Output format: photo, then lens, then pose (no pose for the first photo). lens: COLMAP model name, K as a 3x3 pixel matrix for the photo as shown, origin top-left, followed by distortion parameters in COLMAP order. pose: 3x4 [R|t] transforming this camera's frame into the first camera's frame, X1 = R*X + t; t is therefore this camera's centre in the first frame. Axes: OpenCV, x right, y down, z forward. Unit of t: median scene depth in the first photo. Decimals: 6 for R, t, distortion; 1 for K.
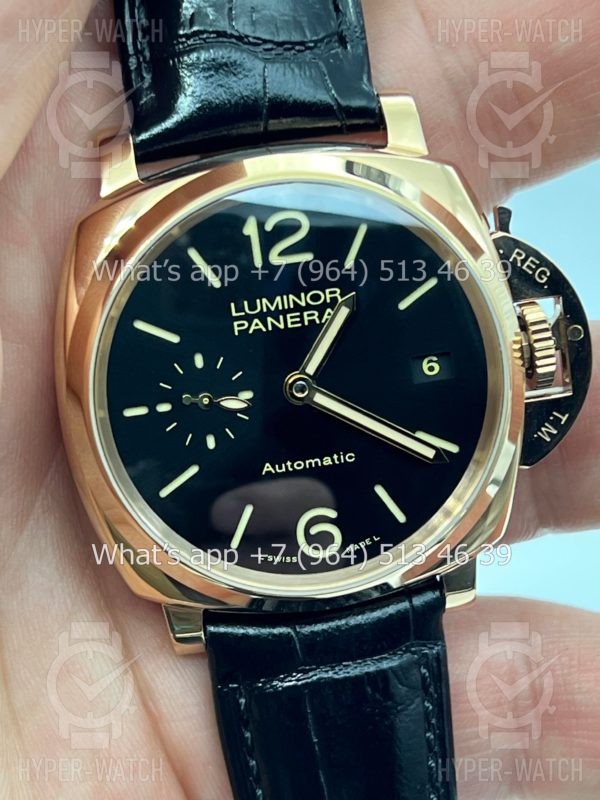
lens RADIAL K [[1920.1, 0, 300.0], [0, 1920.1, 400.0], [0, 0, 1]] dist [-0.027679, 0.774576]
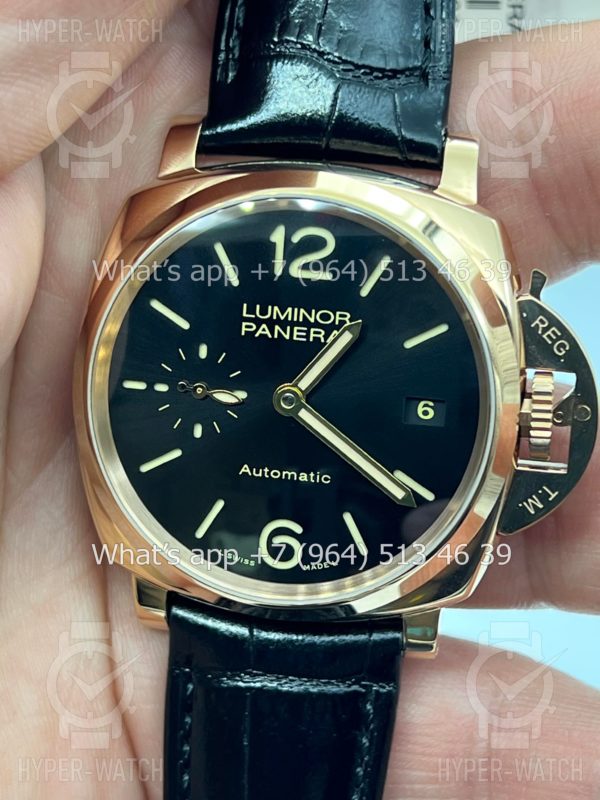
lens RADIAL K [[1920.1, 0, 300.0], [0, 1920.1, 400.0], [0, 0, 1]] dist [-0.027679, 0.774576]
pose [[0.942438, 0.234097, -0.238765, 0.243440], [-0.235852, 0.971549, 0.021616, -0.028976], [0.237032, 0.035941, 0.970837, 0.013555]]
